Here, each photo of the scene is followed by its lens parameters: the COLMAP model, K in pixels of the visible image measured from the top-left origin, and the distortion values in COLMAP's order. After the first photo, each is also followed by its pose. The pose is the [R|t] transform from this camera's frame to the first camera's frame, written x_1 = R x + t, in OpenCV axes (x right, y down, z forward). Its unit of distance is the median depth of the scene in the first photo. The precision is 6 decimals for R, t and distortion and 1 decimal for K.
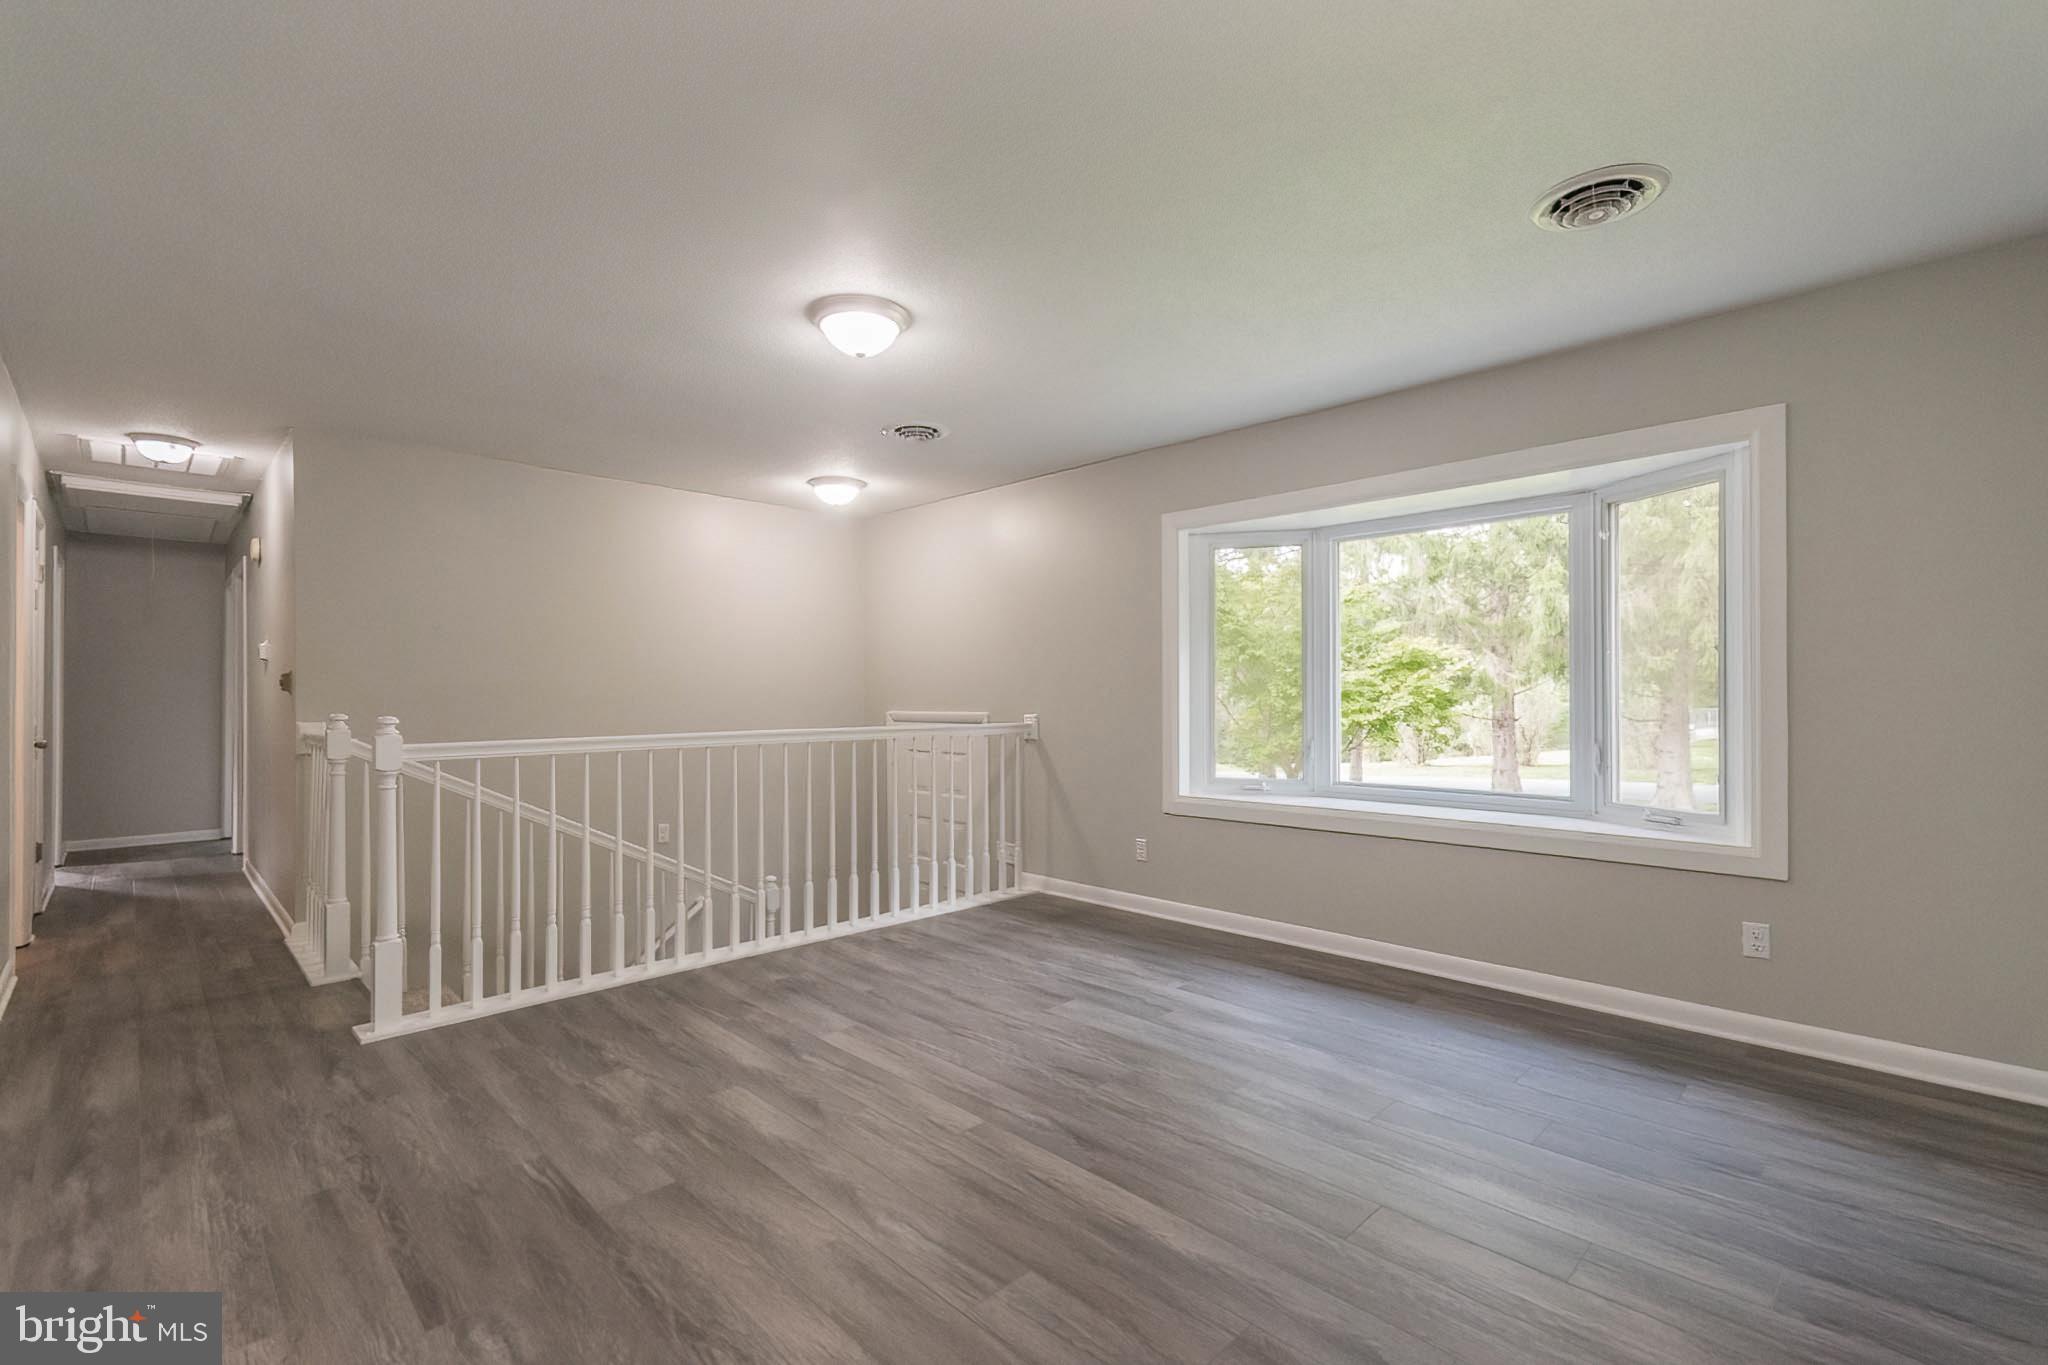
lens RADIAL K [[905.8, 0, 1030.3], [0, 905.8, 687.7], [0, 0, 1]] dist [0.001556, -0.000797]
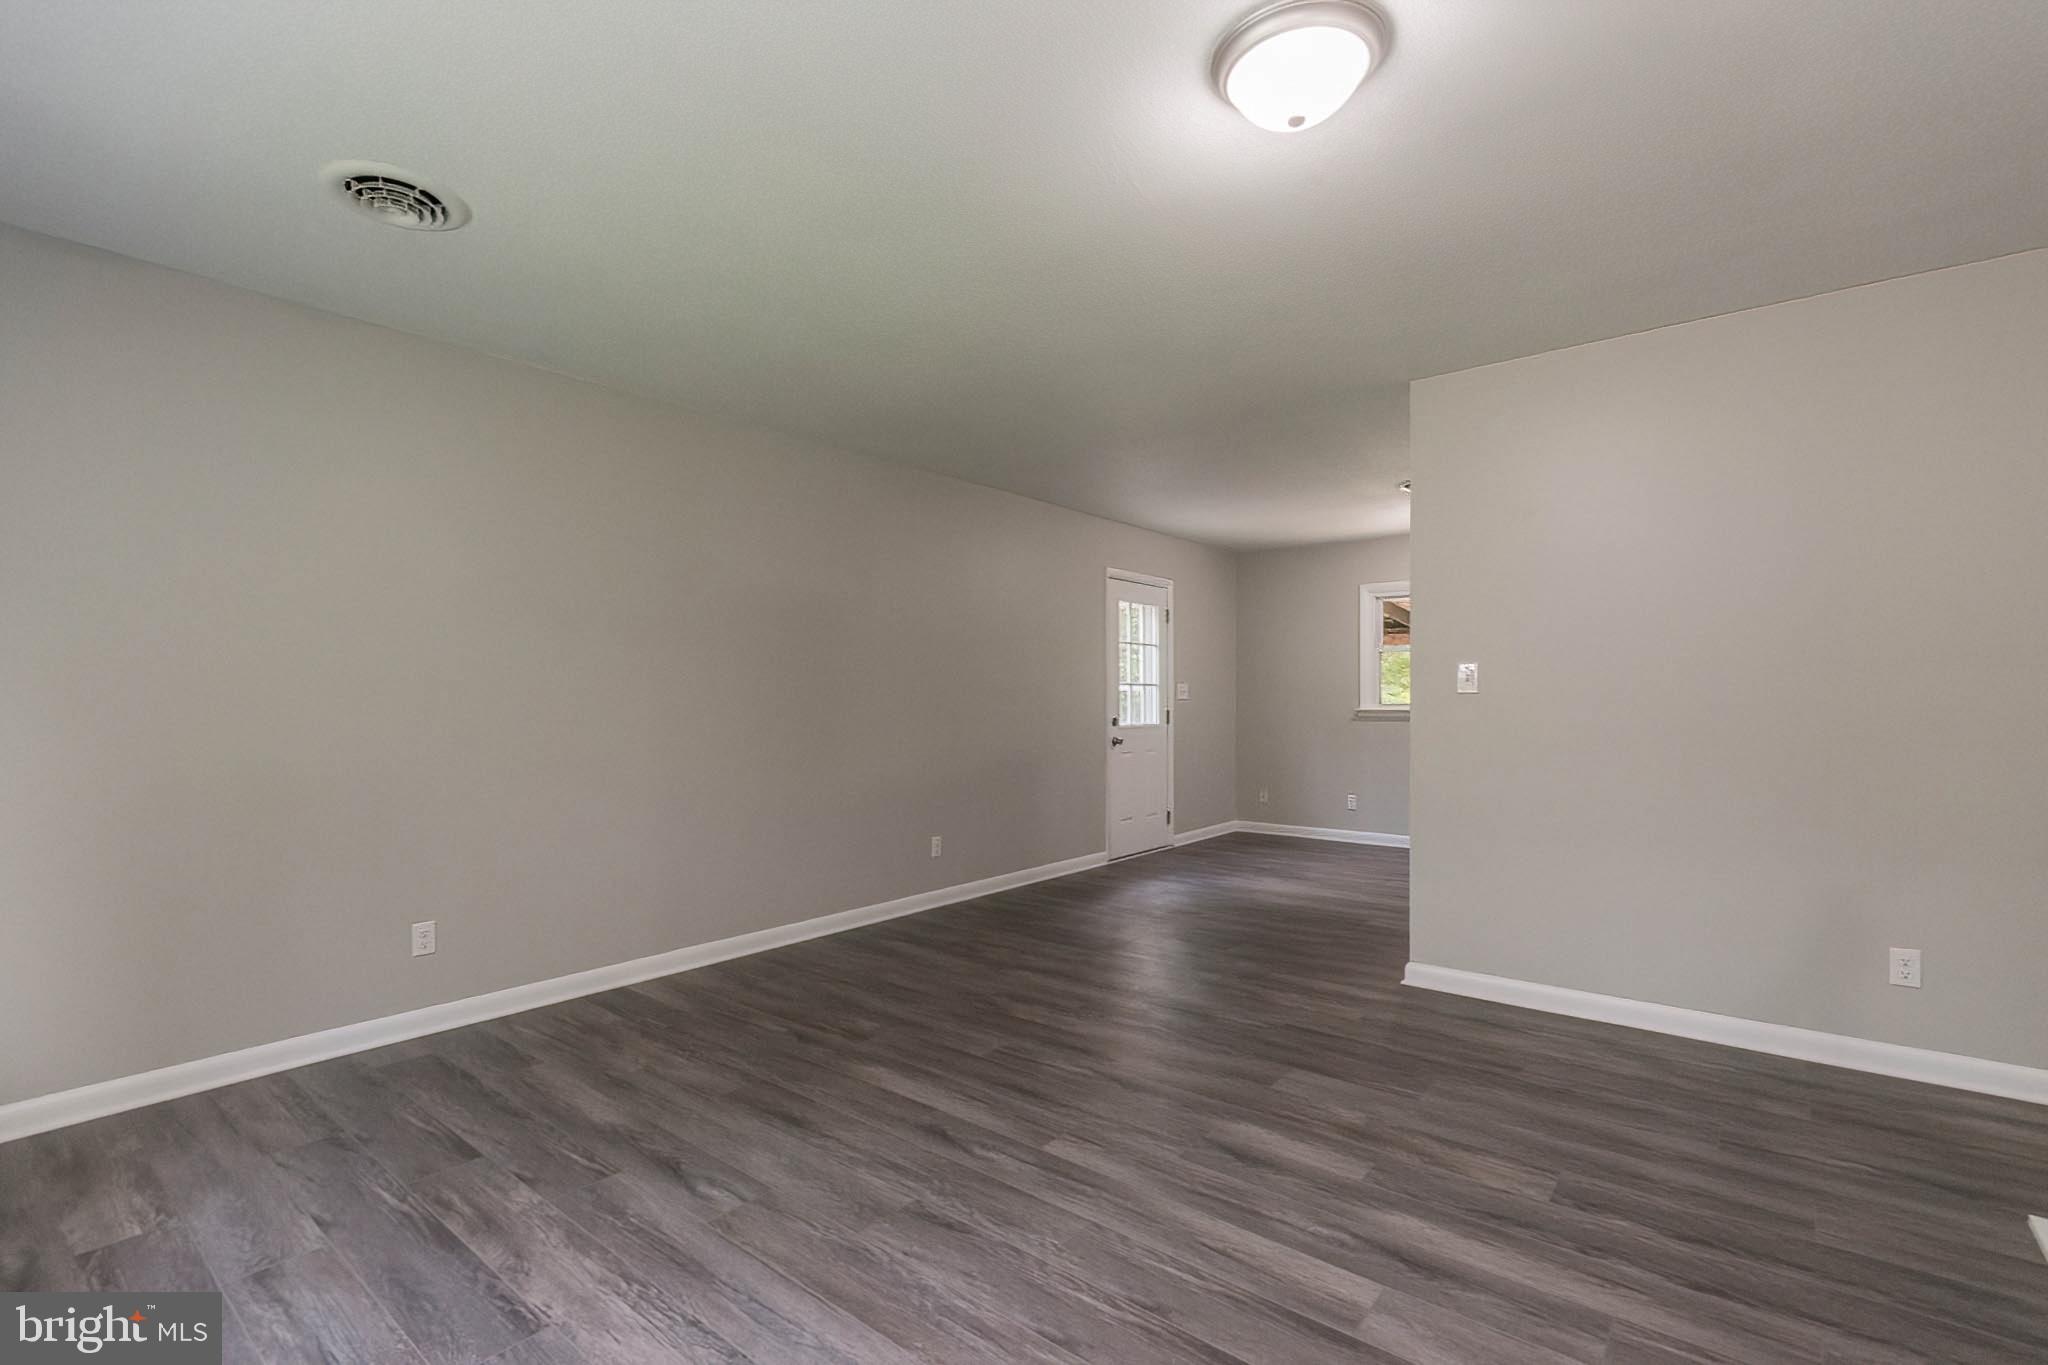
lens RADIAL K [[905.8, 0, 1021.4], [0, 905.8, 739.0], [0, 0, 1]] dist [0.001556, -0.000797]
pose [[-0.994680, 0.012557, -0.102240, 0.041400], [0.009294, 0.999434, 0.032322, 0.012782], [0.102588, 0.031200, -0.994234, 1.273798]]
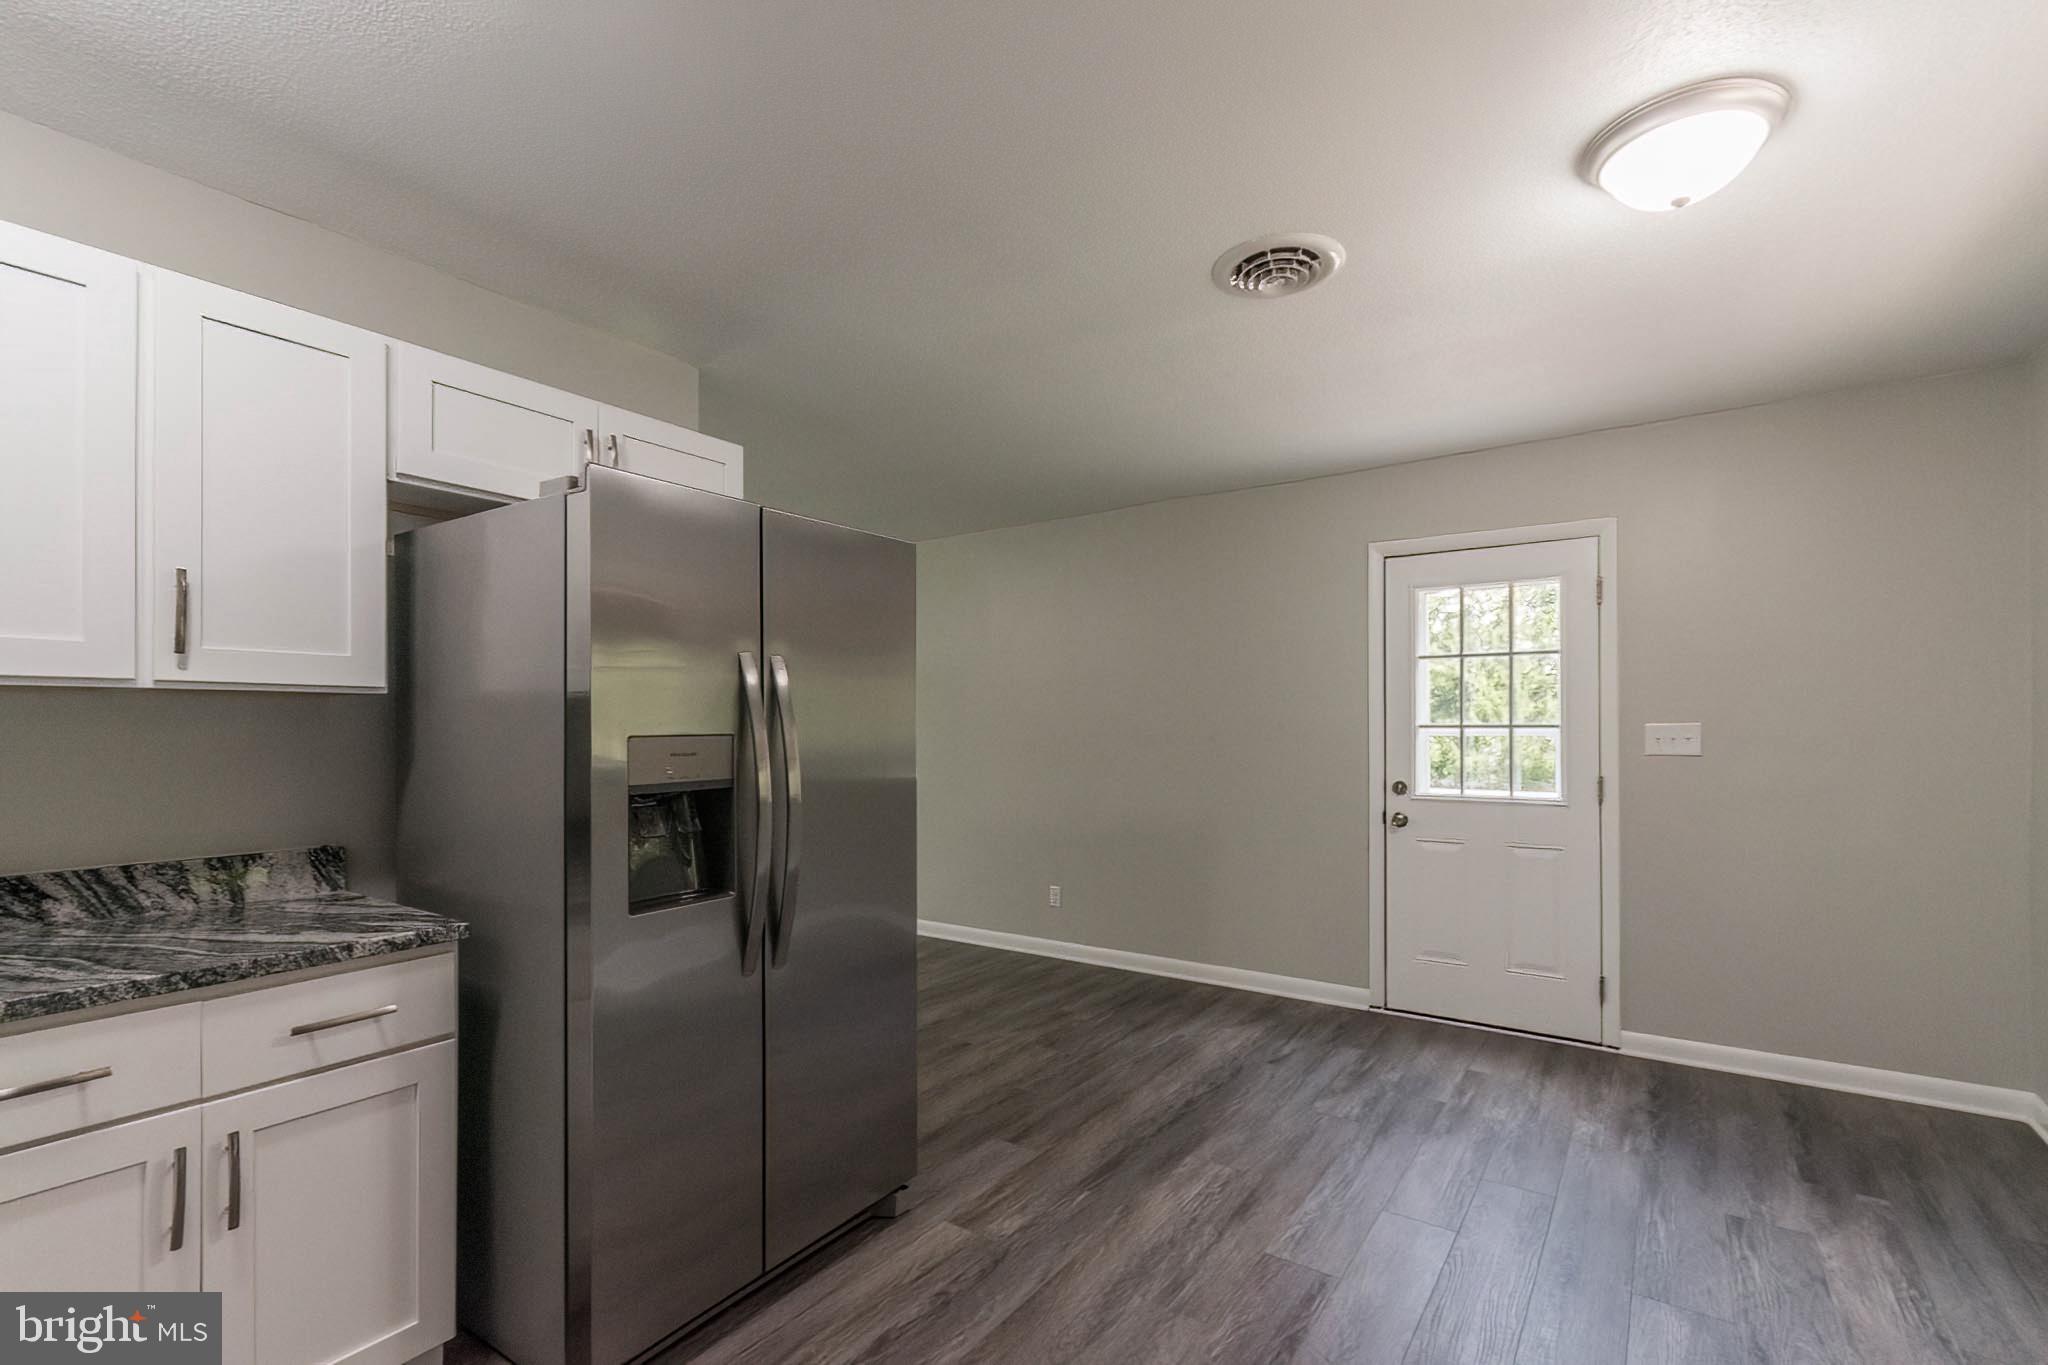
lens RADIAL K [[905.8, 0, 1001.9], [0, 905.8, 713.8], [0, 0, 1]] dist [0.001556, -0.000797]
pose [[-0.160128, 0.022422, 0.986842, -1.334874], [-0.002642, 0.999729, -0.023143, -0.025157], [-0.987093, -0.006313, -0.160026, 0.183313]]
